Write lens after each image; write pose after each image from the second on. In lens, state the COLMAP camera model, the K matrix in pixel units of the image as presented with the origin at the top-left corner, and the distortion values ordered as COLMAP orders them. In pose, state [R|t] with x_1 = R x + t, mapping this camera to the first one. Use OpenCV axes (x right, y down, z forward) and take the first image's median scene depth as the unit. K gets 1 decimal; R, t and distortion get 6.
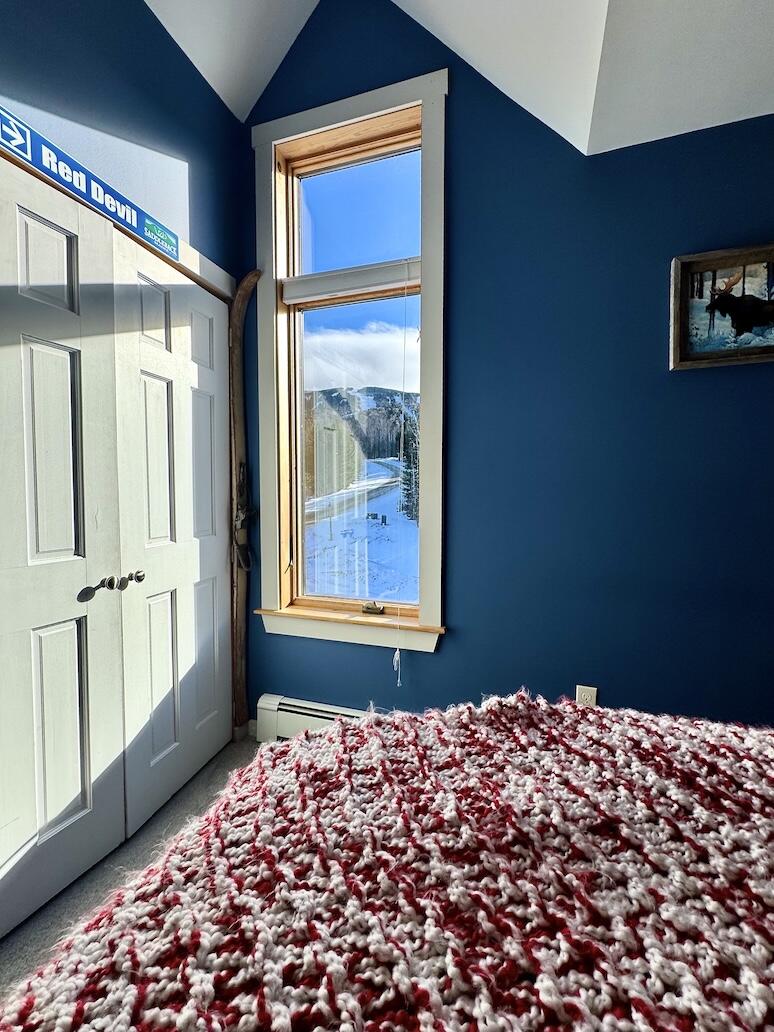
lens RADIAL K [[411.7, 0, 378.7], [0, 411.7, 513.9], [0, 0, 1]] dist [-0.003019, 0.000776]
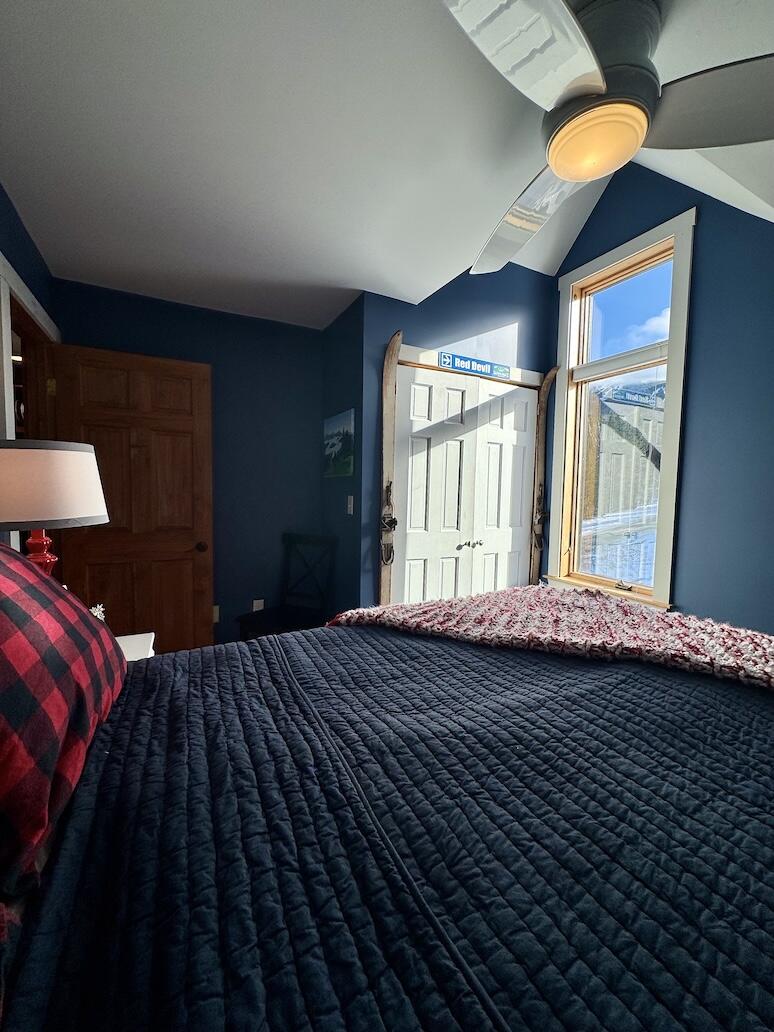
lens RADIAL K [[411.7, 0, 380.3], [0, 411.7, 514.8], [0, 0, 1]] dist [-0.003019, 0.000776]
pose [[0.702170, 0.059938, -0.709482, 0.479966], [-0.052294, 0.998101, 0.032565, -0.027585], [0.710087, 0.014236, 0.703970, -0.752052]]
